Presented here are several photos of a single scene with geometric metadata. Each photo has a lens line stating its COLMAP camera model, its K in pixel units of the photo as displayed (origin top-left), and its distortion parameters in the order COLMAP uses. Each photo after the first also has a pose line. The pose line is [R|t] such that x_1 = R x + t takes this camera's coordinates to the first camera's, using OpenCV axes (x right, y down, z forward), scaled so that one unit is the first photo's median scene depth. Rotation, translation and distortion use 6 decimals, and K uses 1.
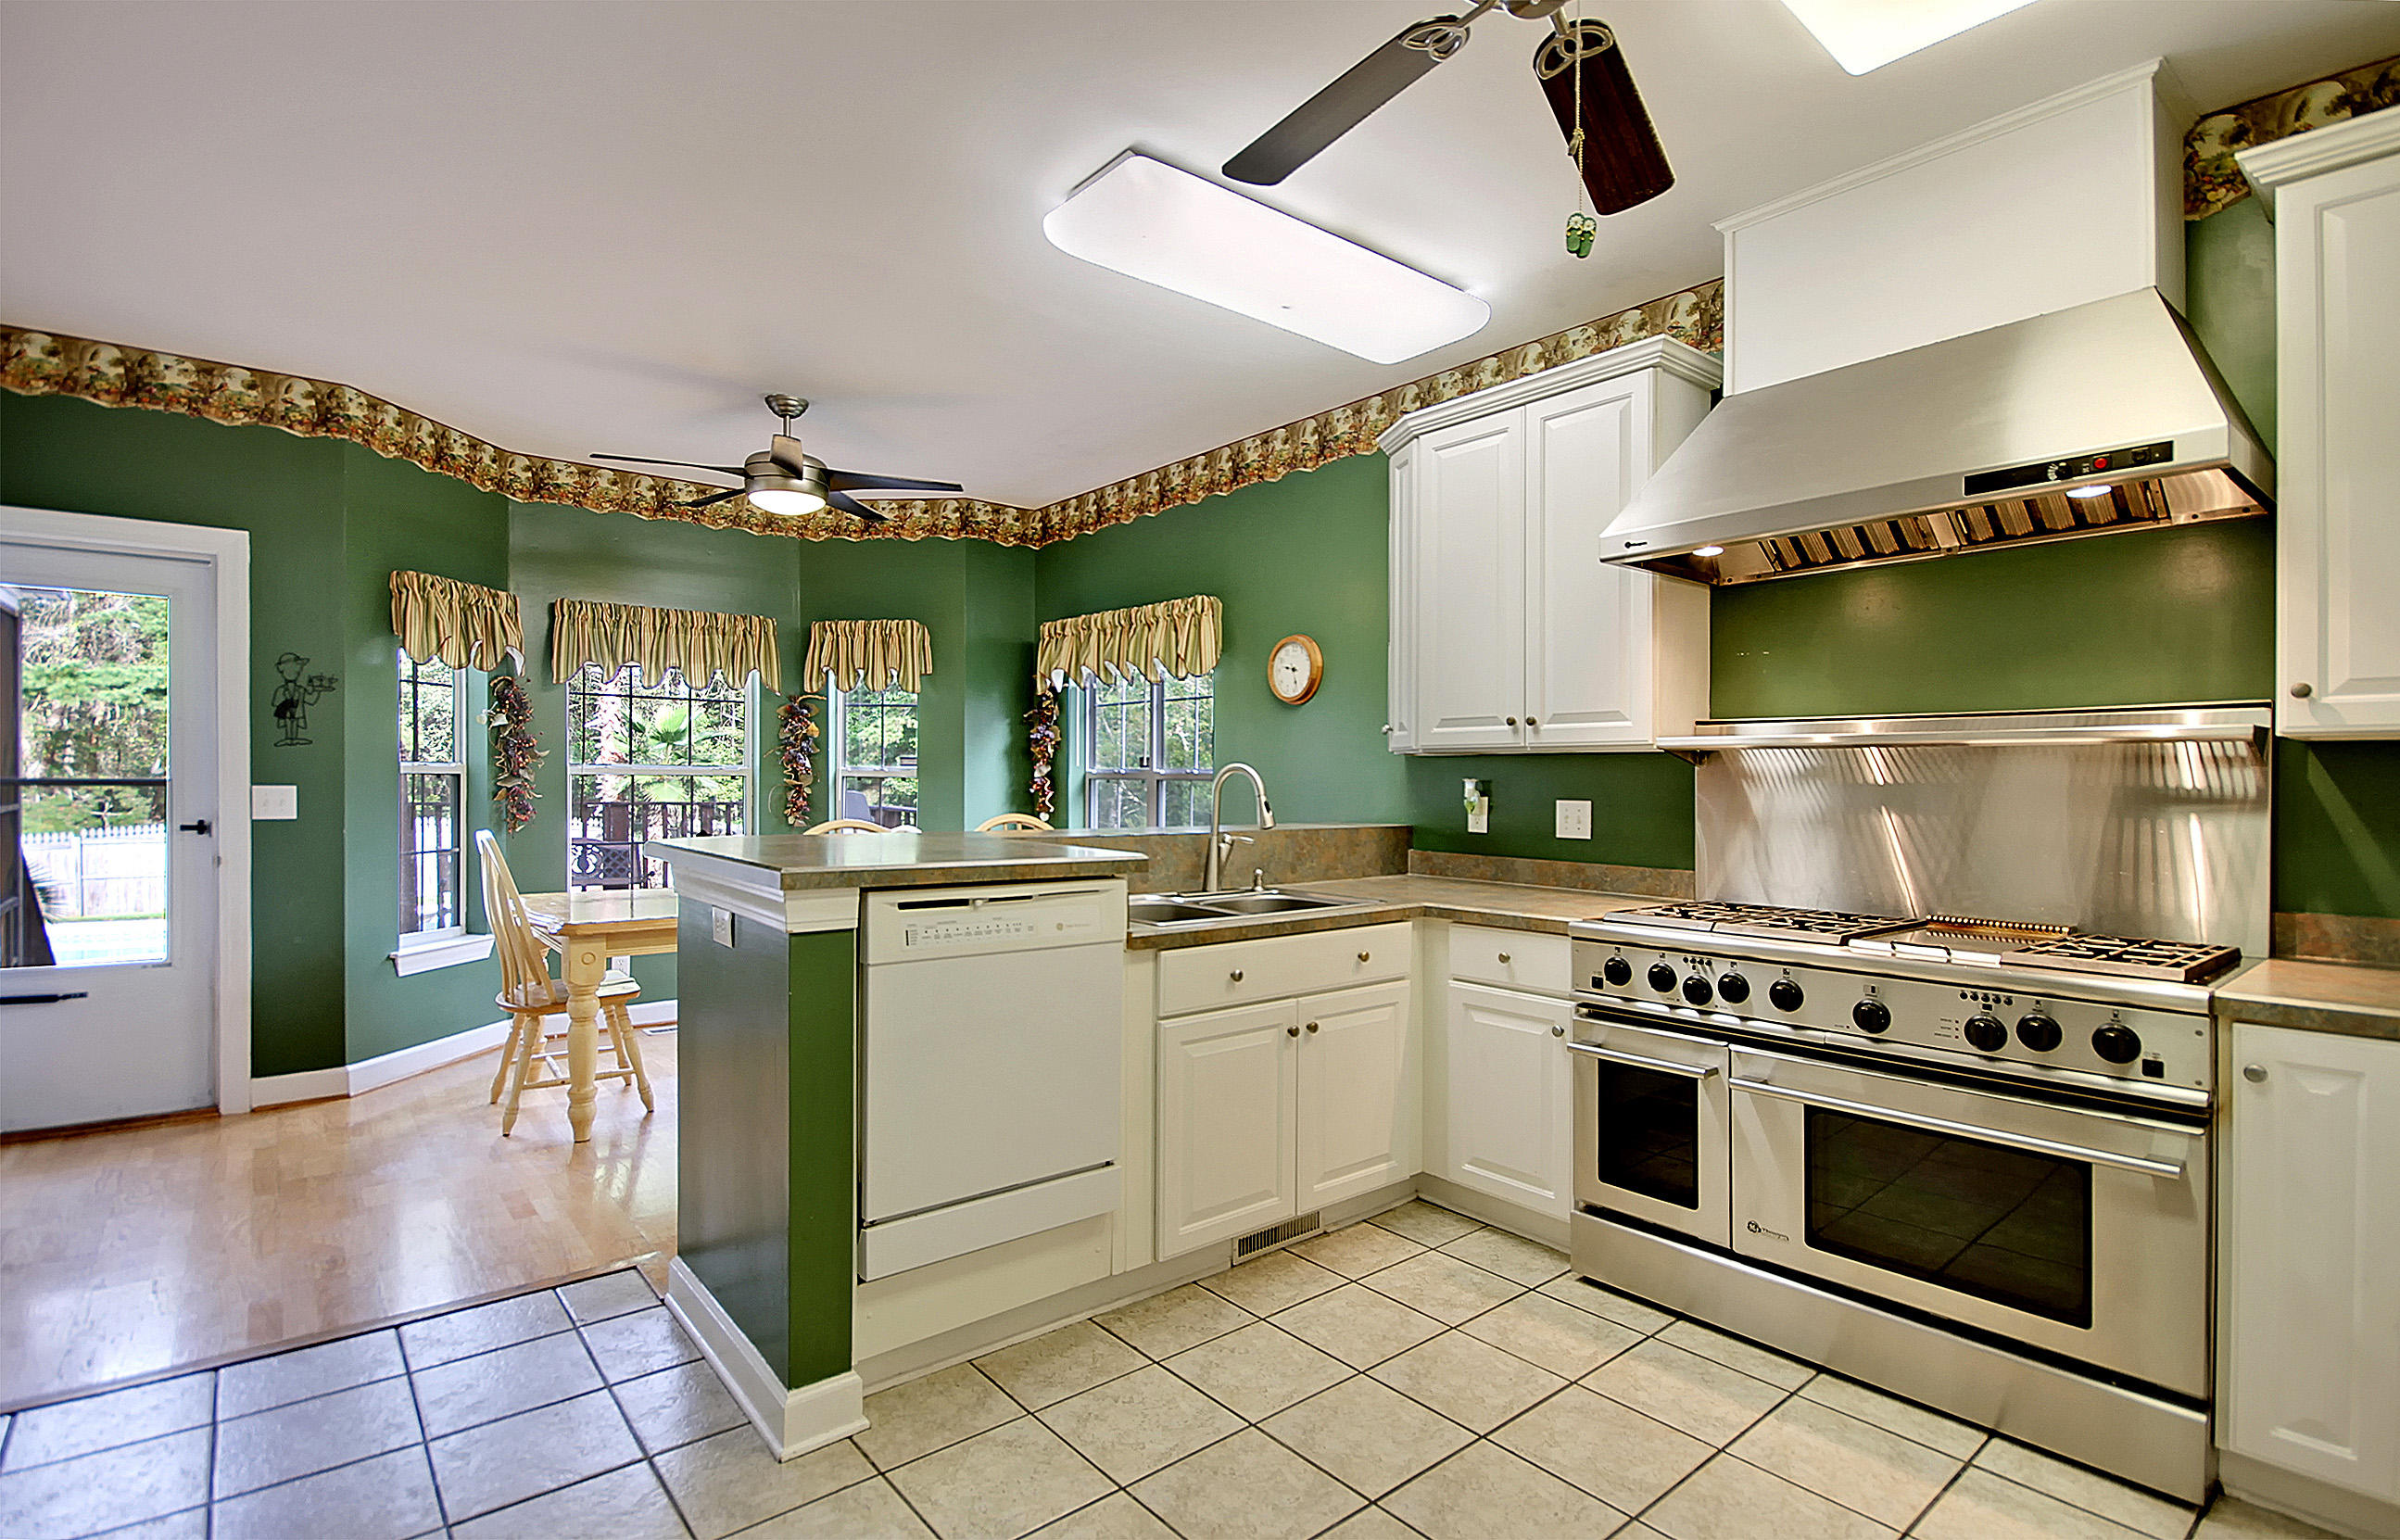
lens RADIAL K [[1139.1, 0, 1201.3], [0, 1139.1, 778.7], [0, 0, 1]] dist [-0.000126, -0.000001]
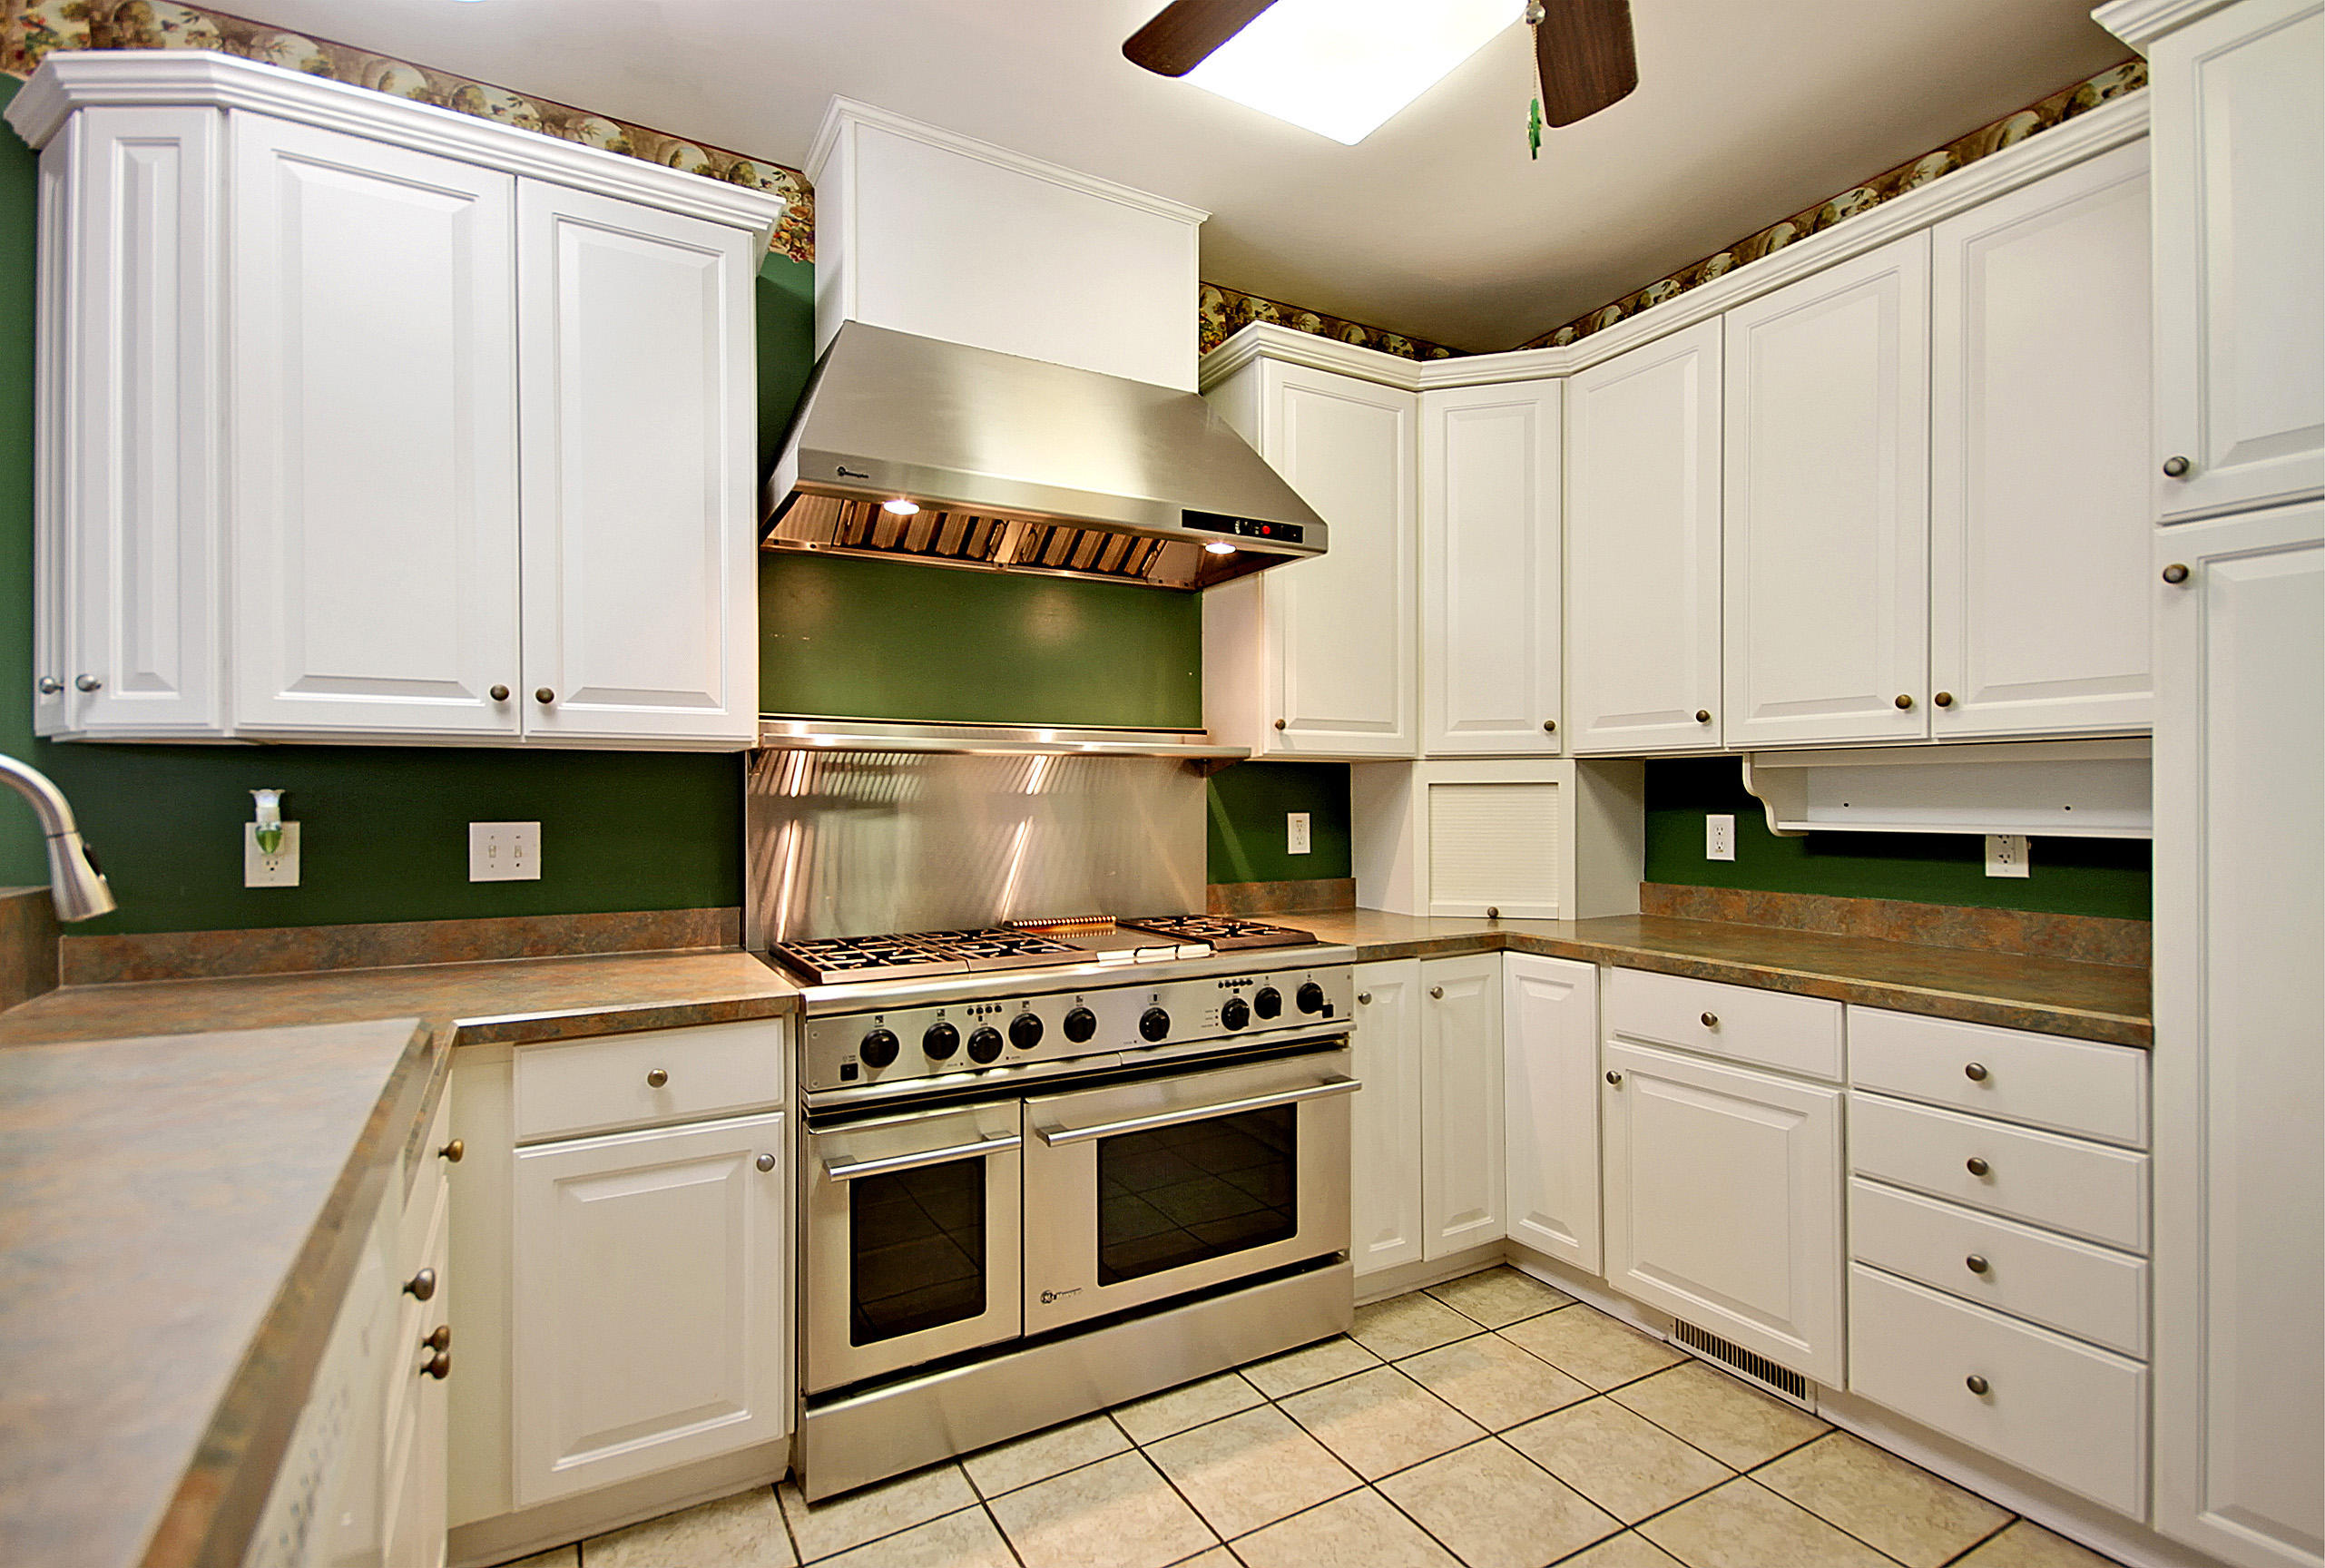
lens RADIAL K [[1111.9, 0, 1154.6], [0, 1111.9, 795.5], [0, 0, 1]] dist [0.013307, -0.001276]
pose [[0.167451, -0.005604, 0.985865, -0.253898], [0.003744, 0.999980, 0.005048, 0.001707], [-0.985873, 0.002845, 0.167468, 0.564880]]
